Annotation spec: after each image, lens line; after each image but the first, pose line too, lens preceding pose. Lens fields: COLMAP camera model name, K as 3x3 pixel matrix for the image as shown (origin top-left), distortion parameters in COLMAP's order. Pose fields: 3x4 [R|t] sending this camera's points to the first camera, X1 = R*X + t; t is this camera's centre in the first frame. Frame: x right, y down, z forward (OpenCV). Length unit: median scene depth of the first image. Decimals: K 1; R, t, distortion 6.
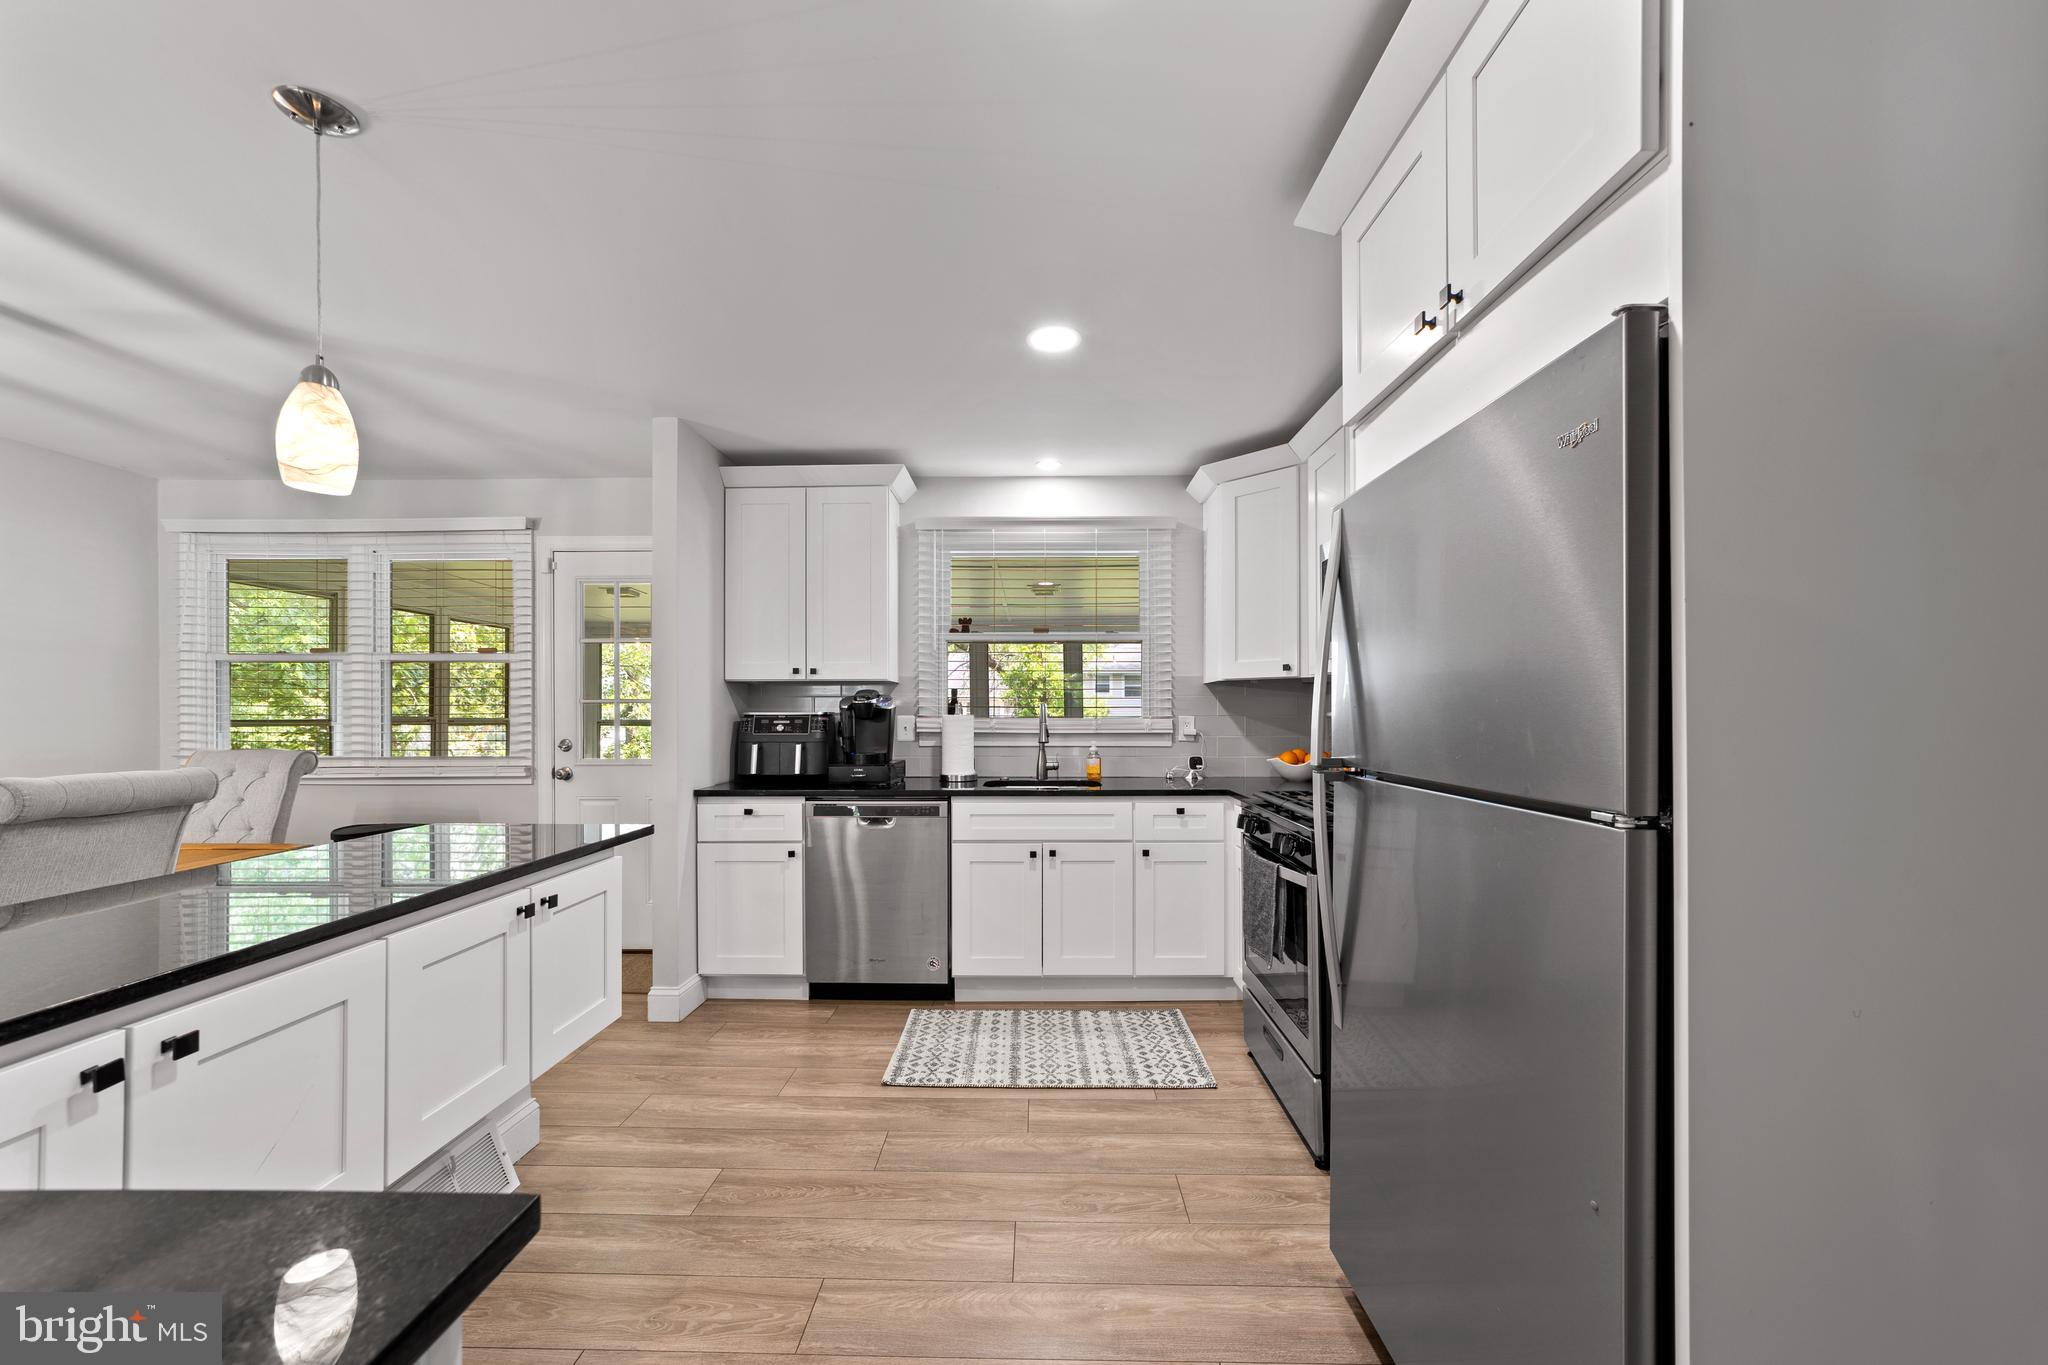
lens RADIAL K [[798.8, 0, 1025.9], [0, 798.8, 711.3], [0, 0, 1]] dist [-0.001557, -0.000004]
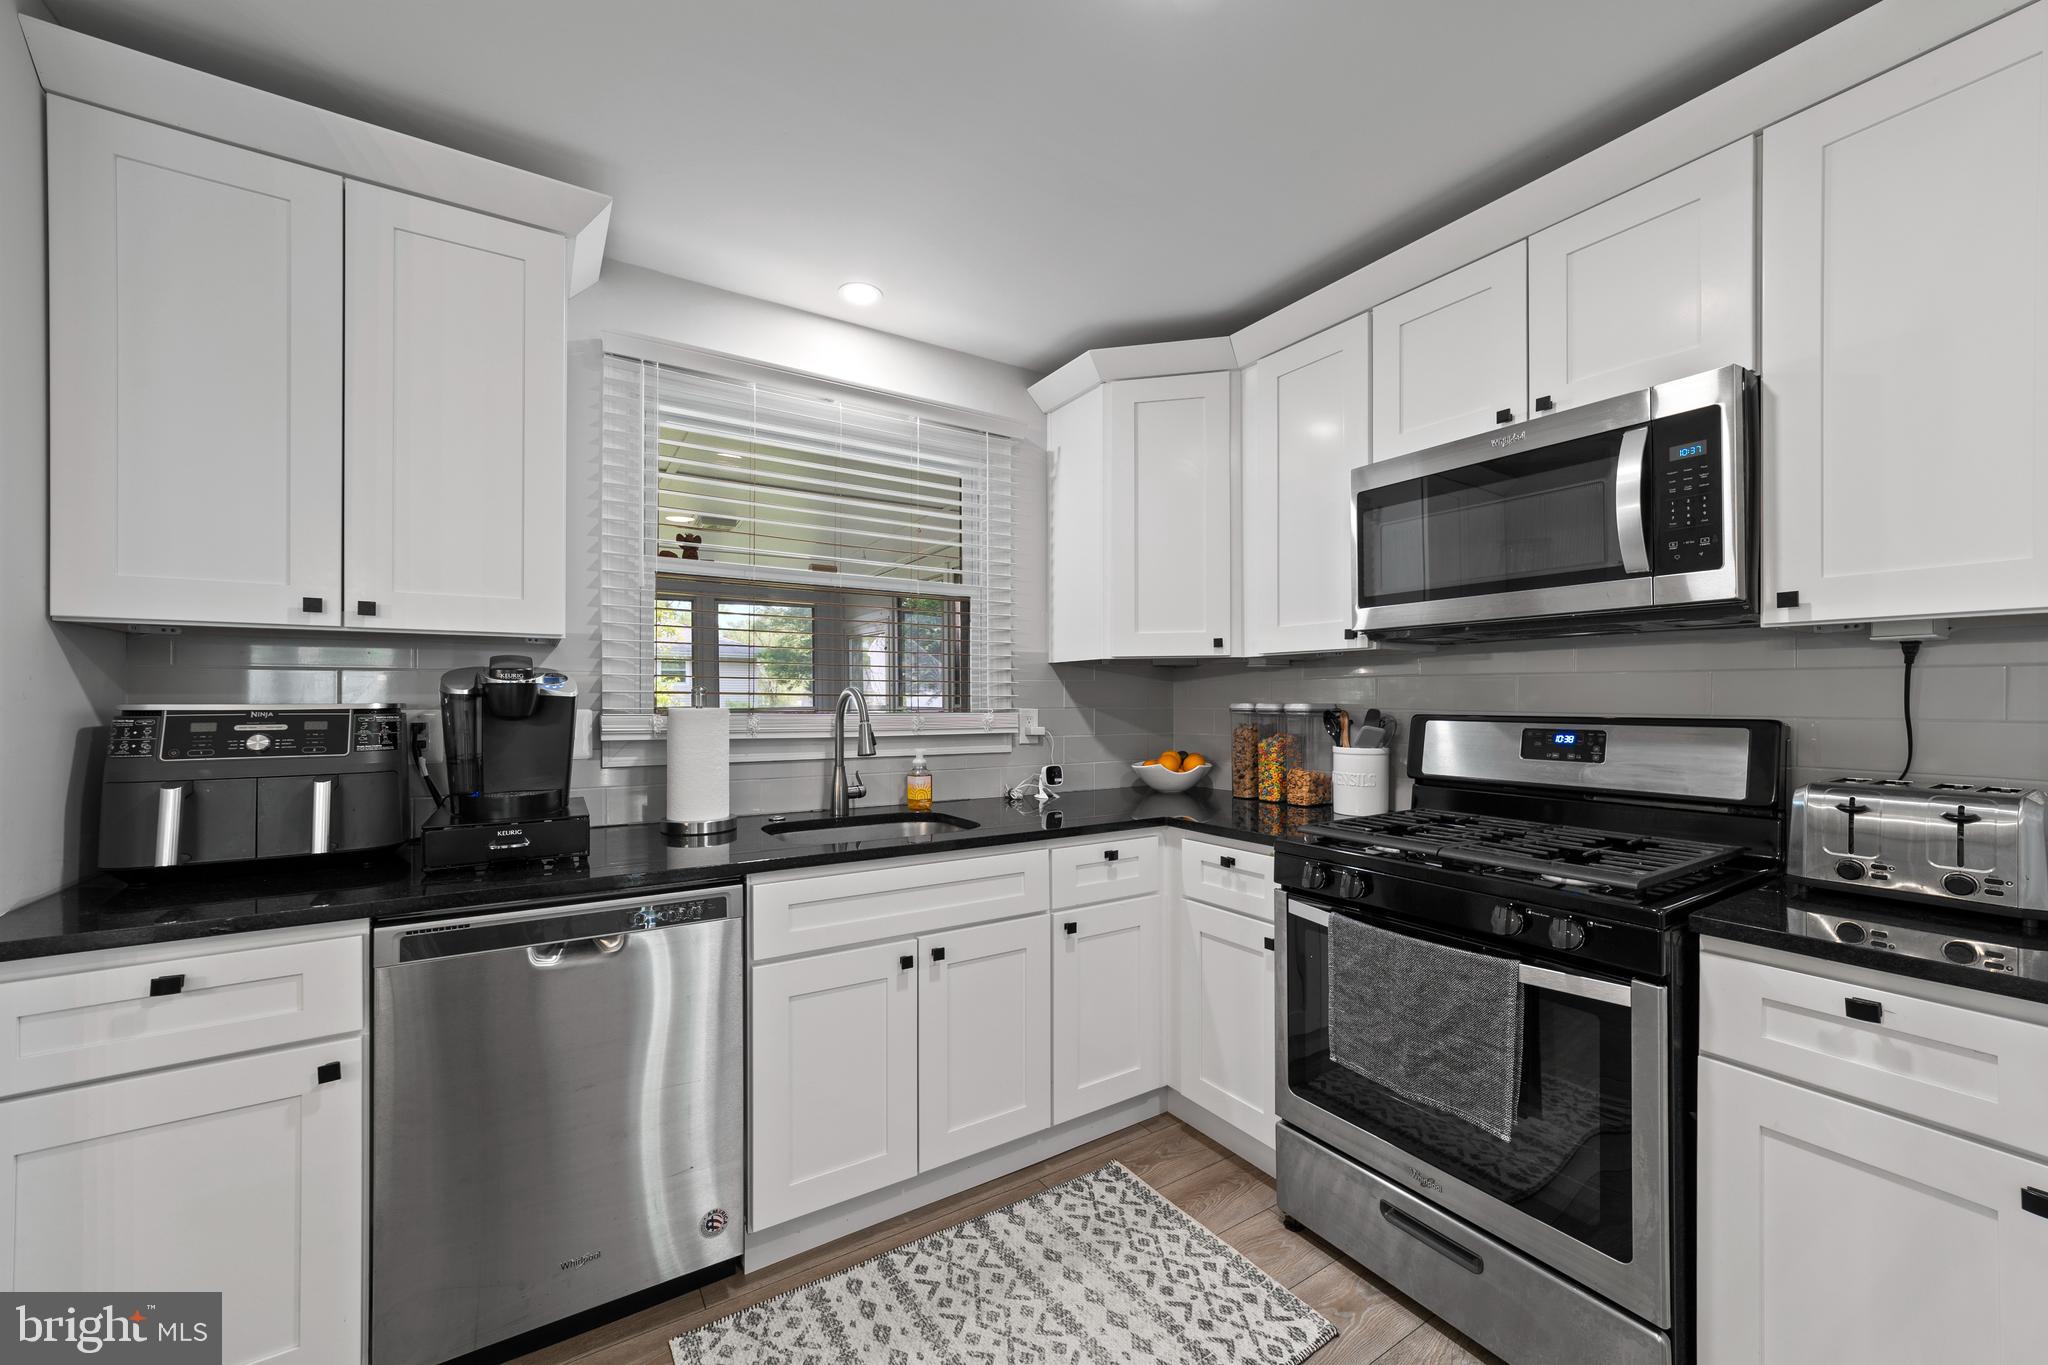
lens RADIAL K [[788.5, 0, 1020.8], [0, 788.5, 696.7], [0, 0, 1]] dist [-0.008815, 0.006310]
pose [[0.835901, 0.004206, 0.548864, -0.224419], [-0.003041, 0.999991, -0.003032, -0.002896], [-0.548872, 0.000865, 0.835906, 0.501387]]
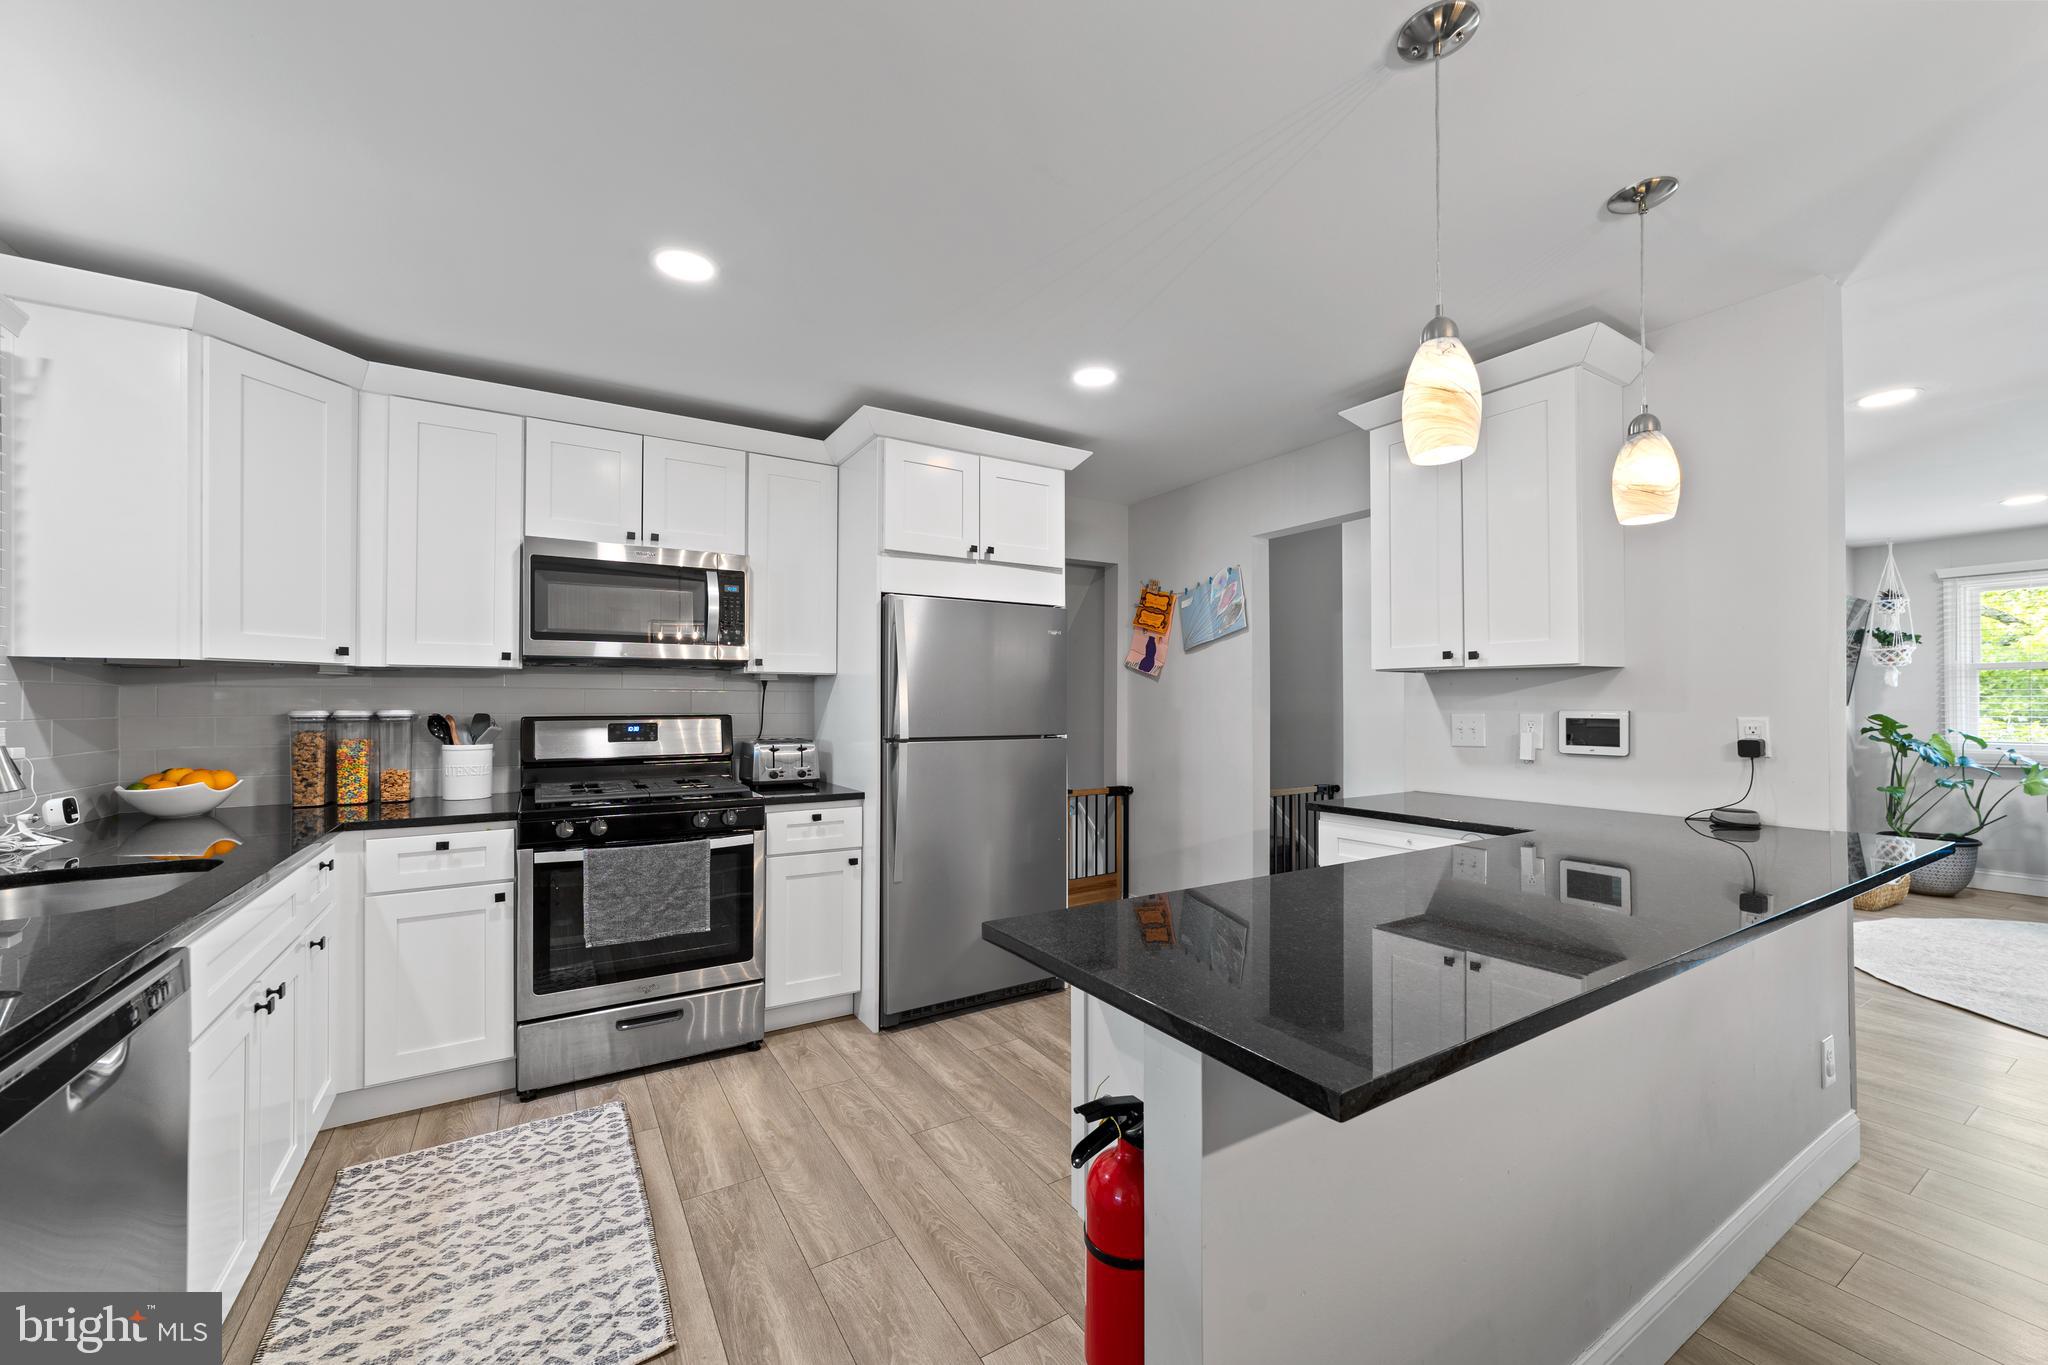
lens RADIAL K [[788.5, 0, 1020.8], [0, 788.5, 696.7], [0, 0, 1]] dist [-0.008815, 0.006310]
pose [[-0.537744, 0.008995, 0.843060, -0.642084], [0.001278, 0.999951, -0.009854, -0.004339], [-0.843107, -0.004221, -0.537729, 0.871602]]
